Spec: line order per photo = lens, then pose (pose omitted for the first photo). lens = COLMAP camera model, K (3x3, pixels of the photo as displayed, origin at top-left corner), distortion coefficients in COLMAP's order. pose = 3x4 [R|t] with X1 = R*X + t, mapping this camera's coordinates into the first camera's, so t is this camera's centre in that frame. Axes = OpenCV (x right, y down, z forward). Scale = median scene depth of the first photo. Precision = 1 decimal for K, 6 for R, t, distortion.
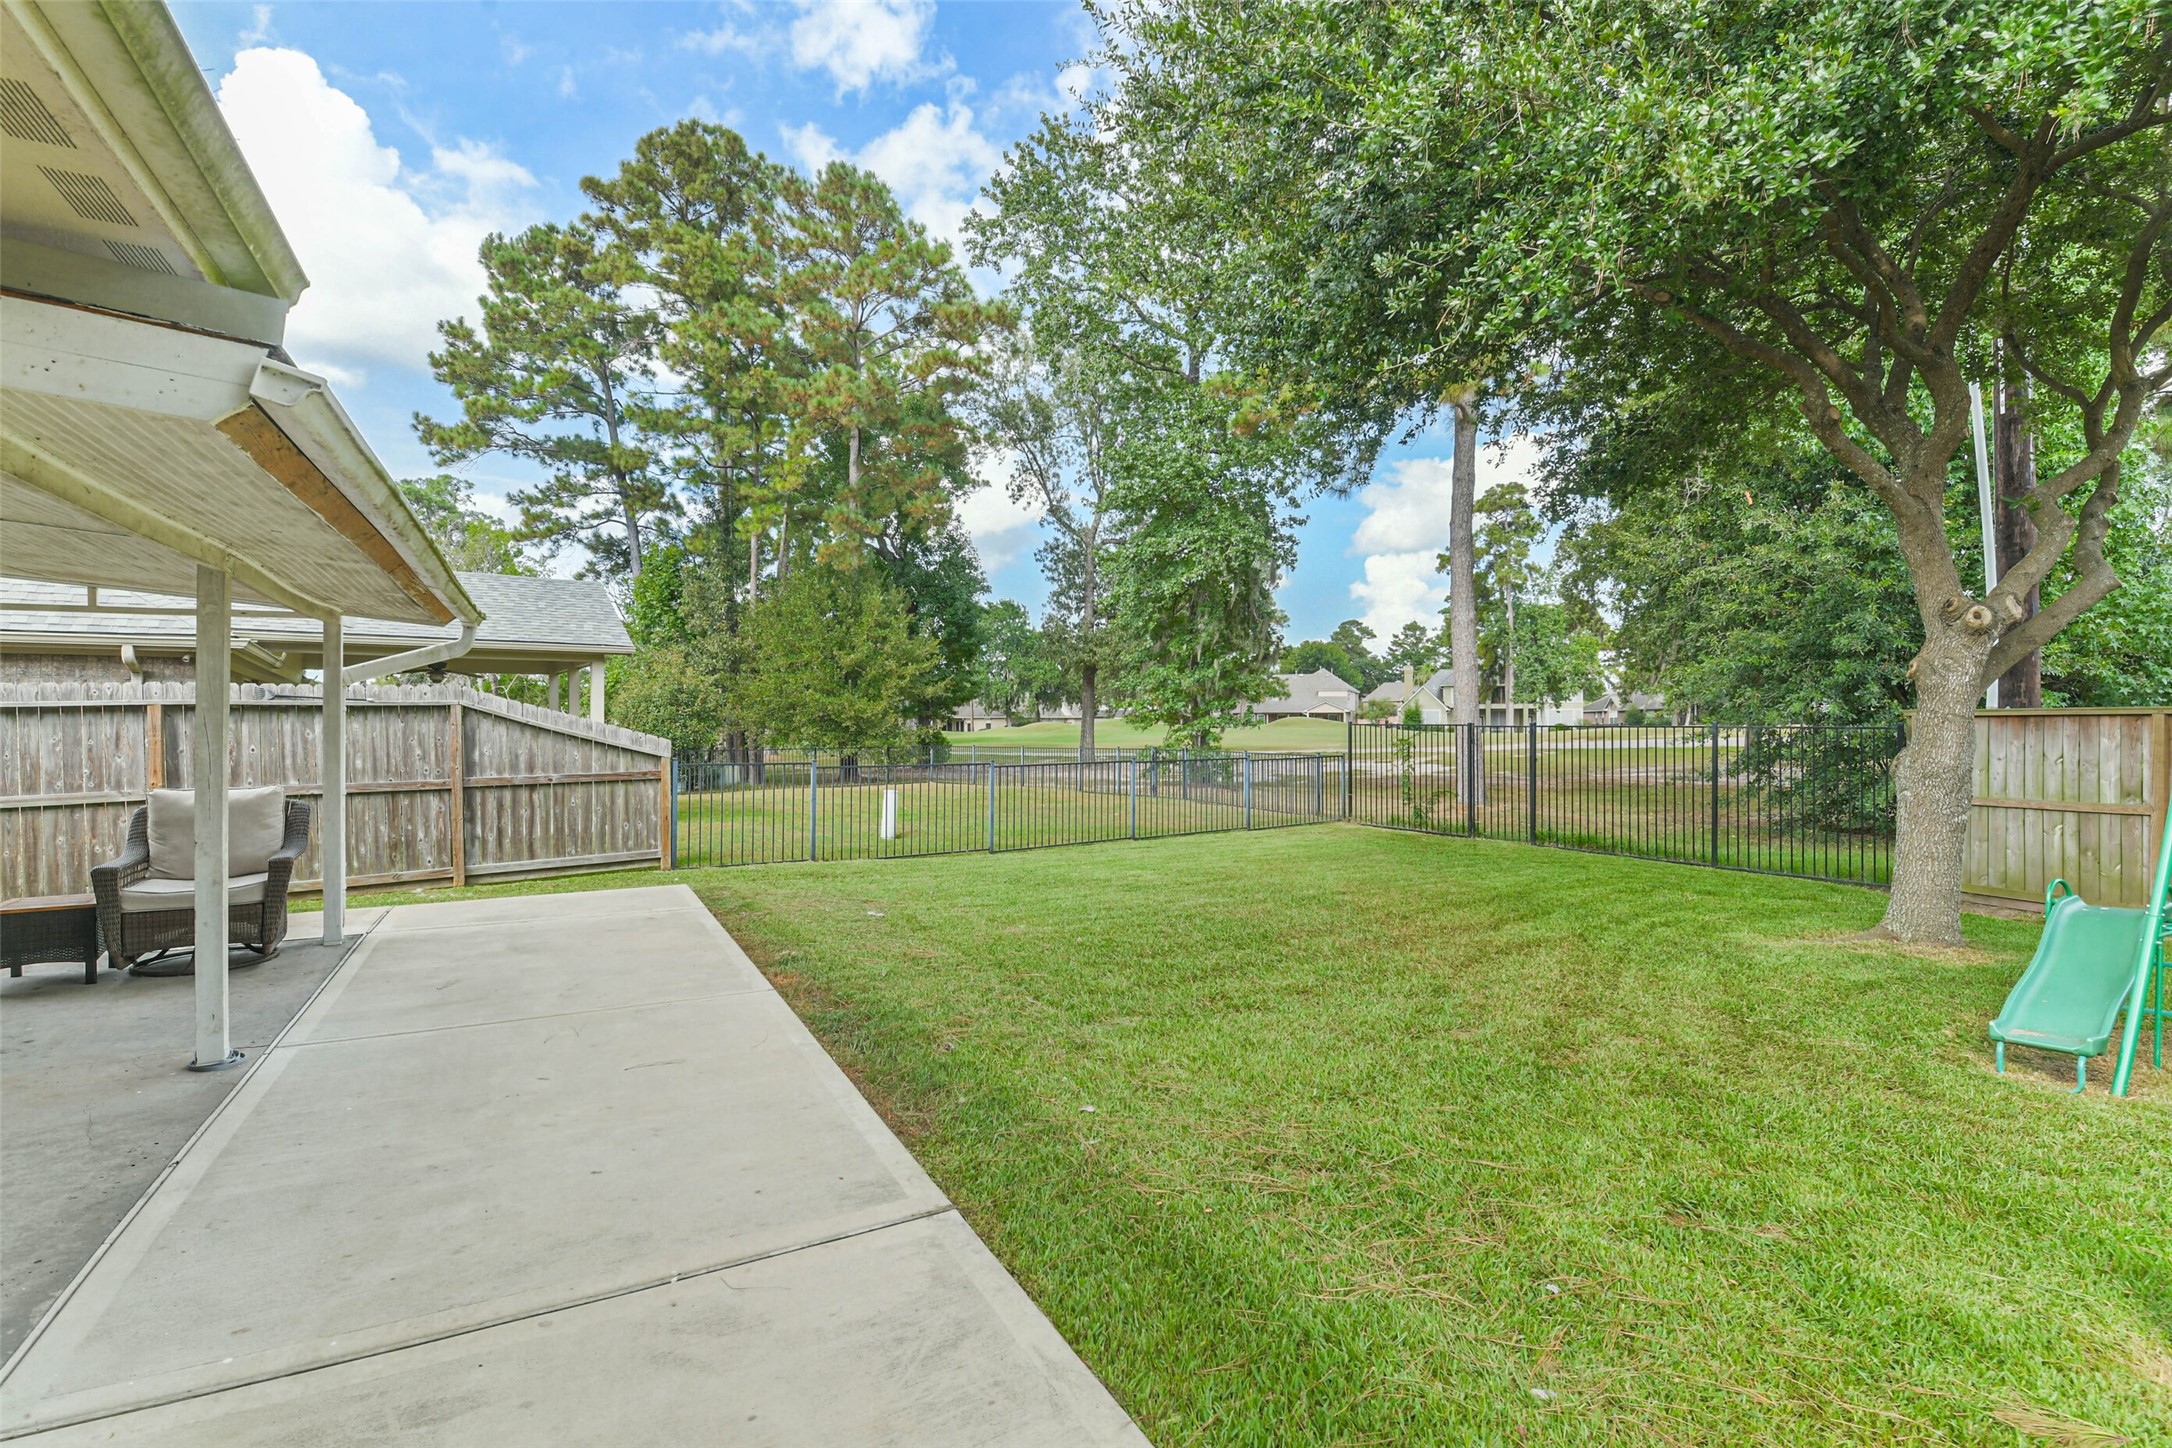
lens RADIAL K [[983.0, 0, 1088.0], [0, 983.0, 738.2], [0, 0, 1]] dist [-0.002661, -0.012106]
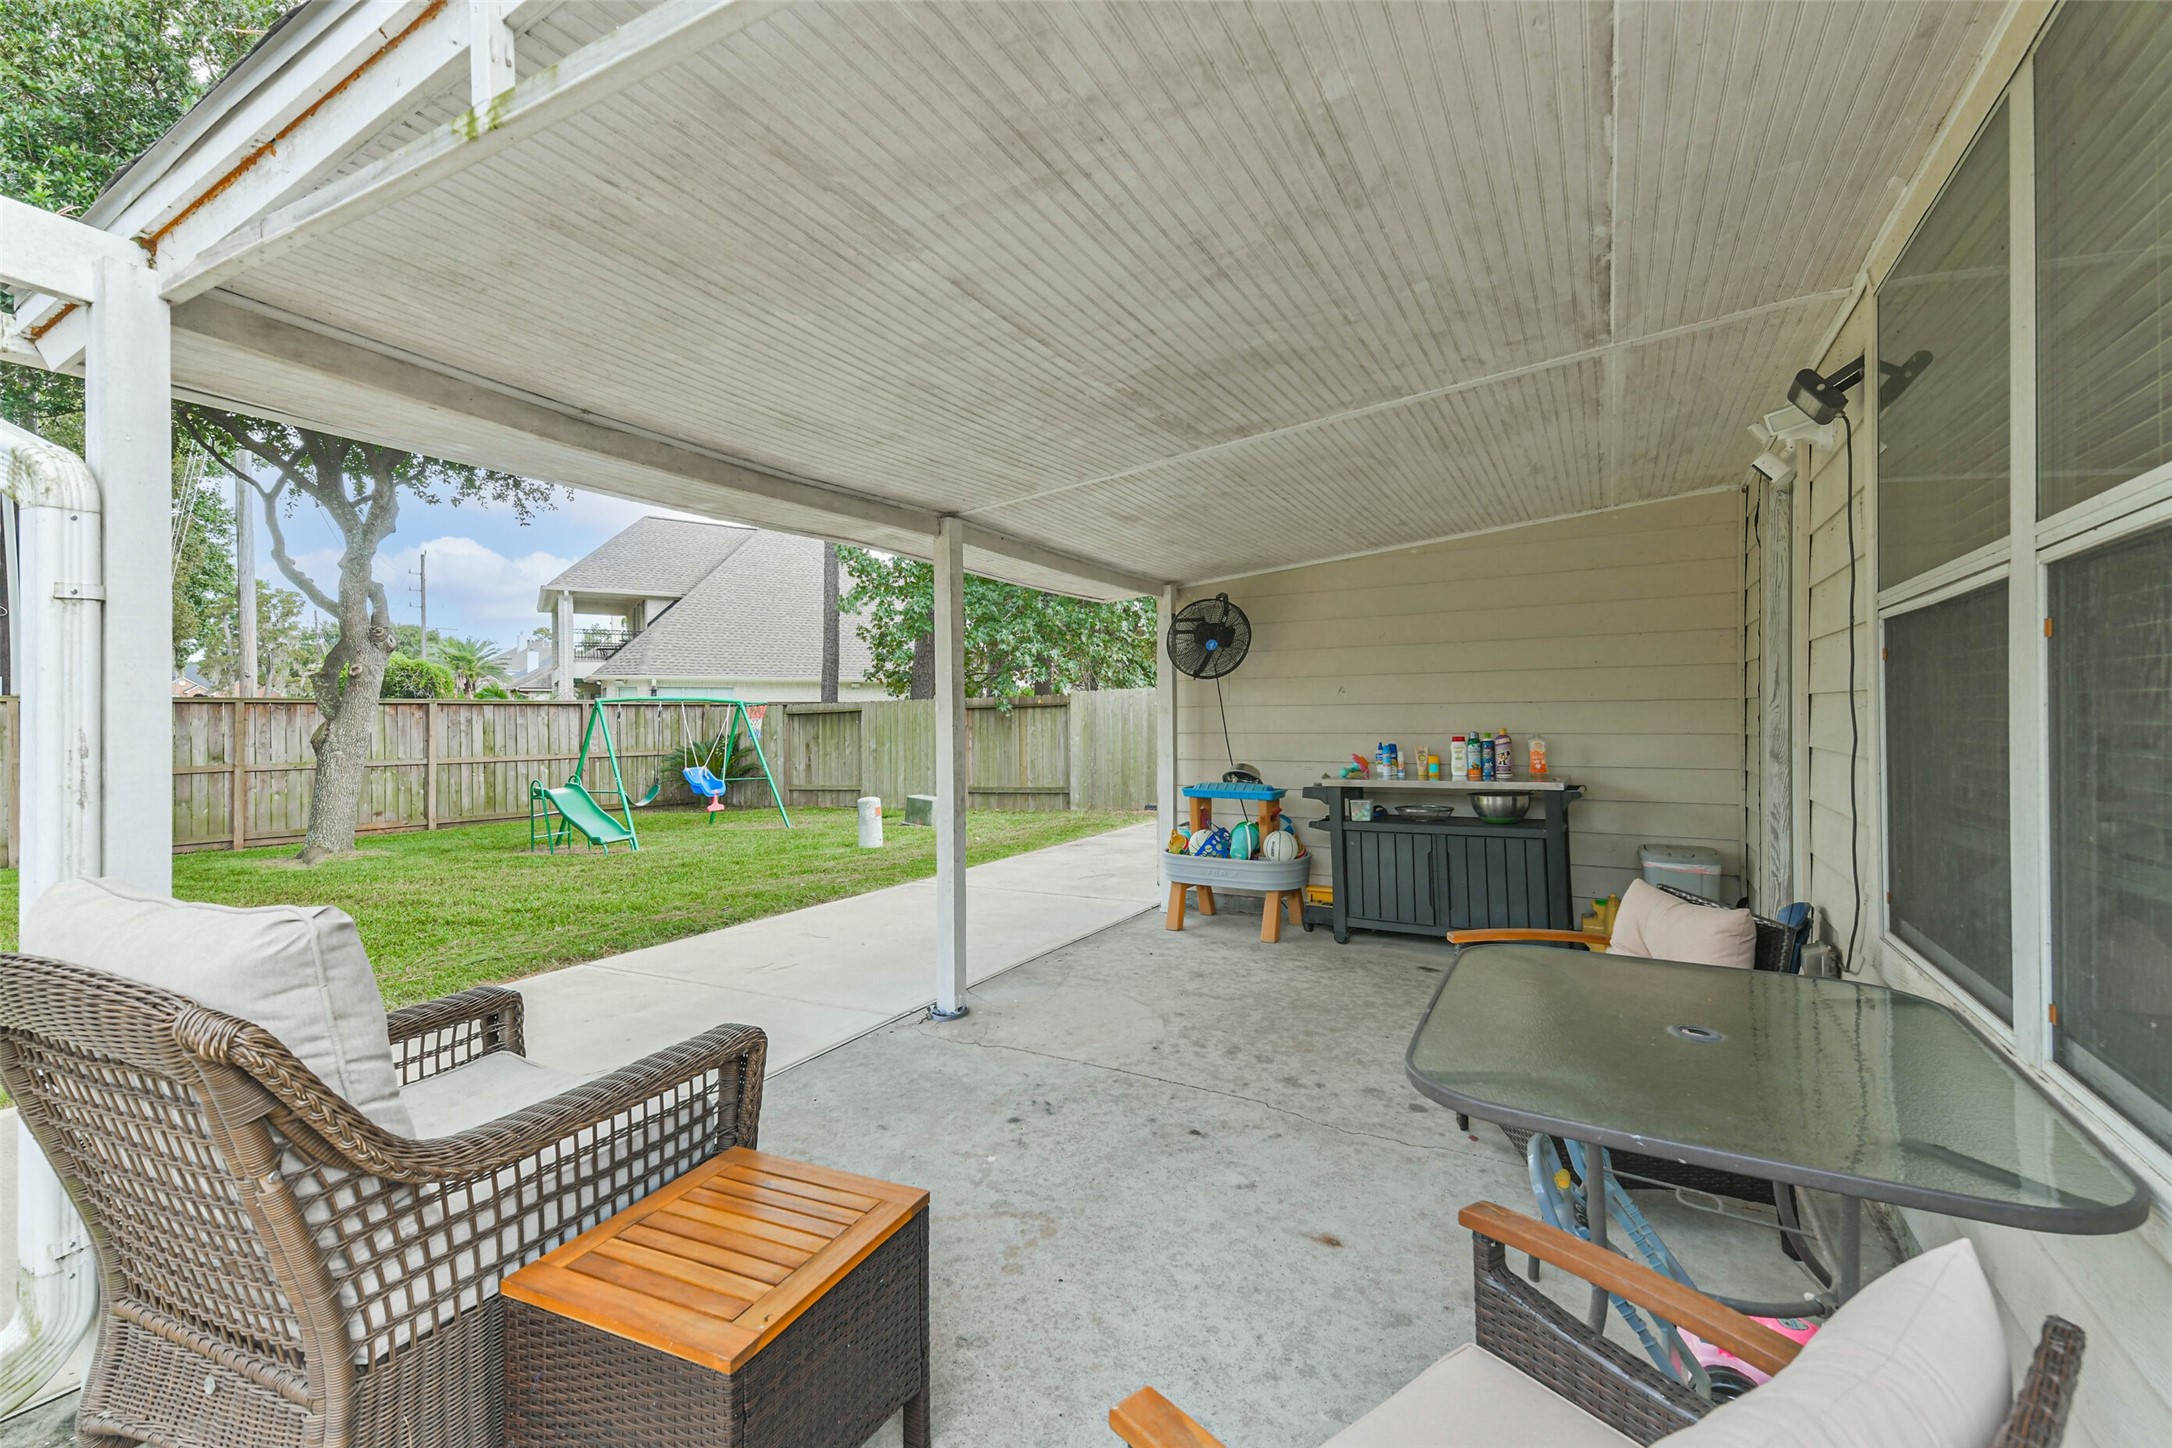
lens RADIAL K [[946.2, 0, 1087.8], [0, 946.2, 729.6], [0, 0, 1]] dist [0.054622, -0.027435]
pose [[-0.547688, -0.009899, 0.836624, -0.812507], [0.023890, 0.999337, 0.027463, 0.004504], [-0.836341, 0.035028, -0.547089, 0.631082]]
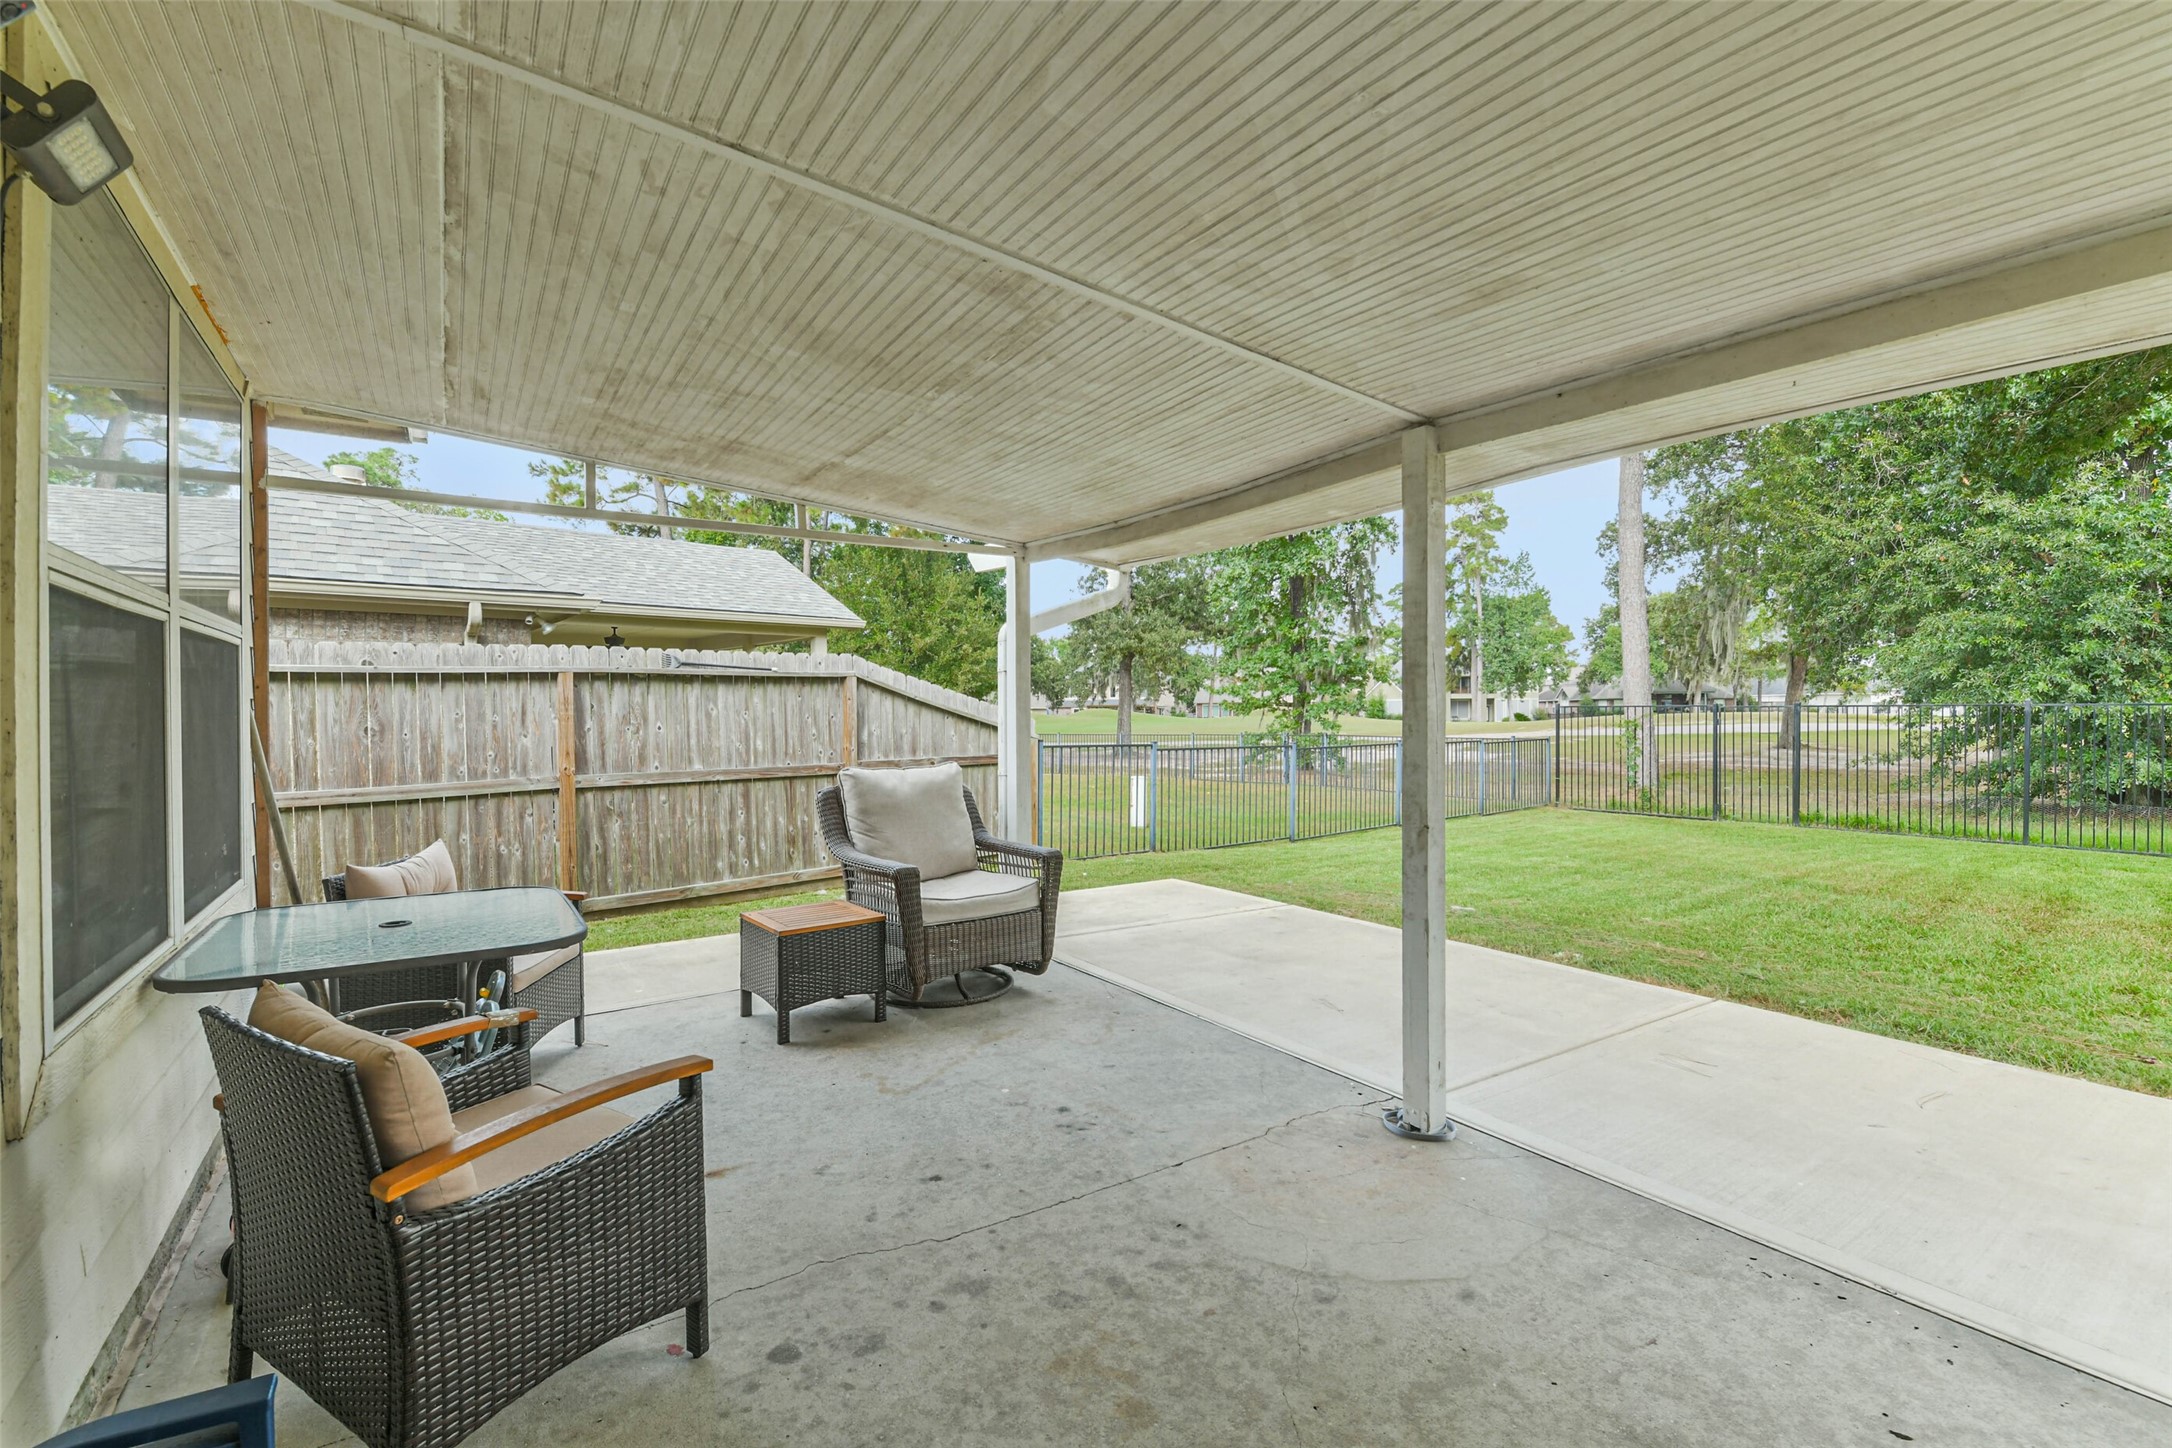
lens RADIAL K [[983.0, 0, 1088.0], [0, 983.0, 738.2], [0, 0, 1]] dist [-0.002661, -0.012106]
pose [[0.996772, -0.003839, 0.080189, -0.538404], [0.003151, 0.999957, 0.008709, 0.014282], [-0.080219, -0.008428, 0.996742, 0.124525]]
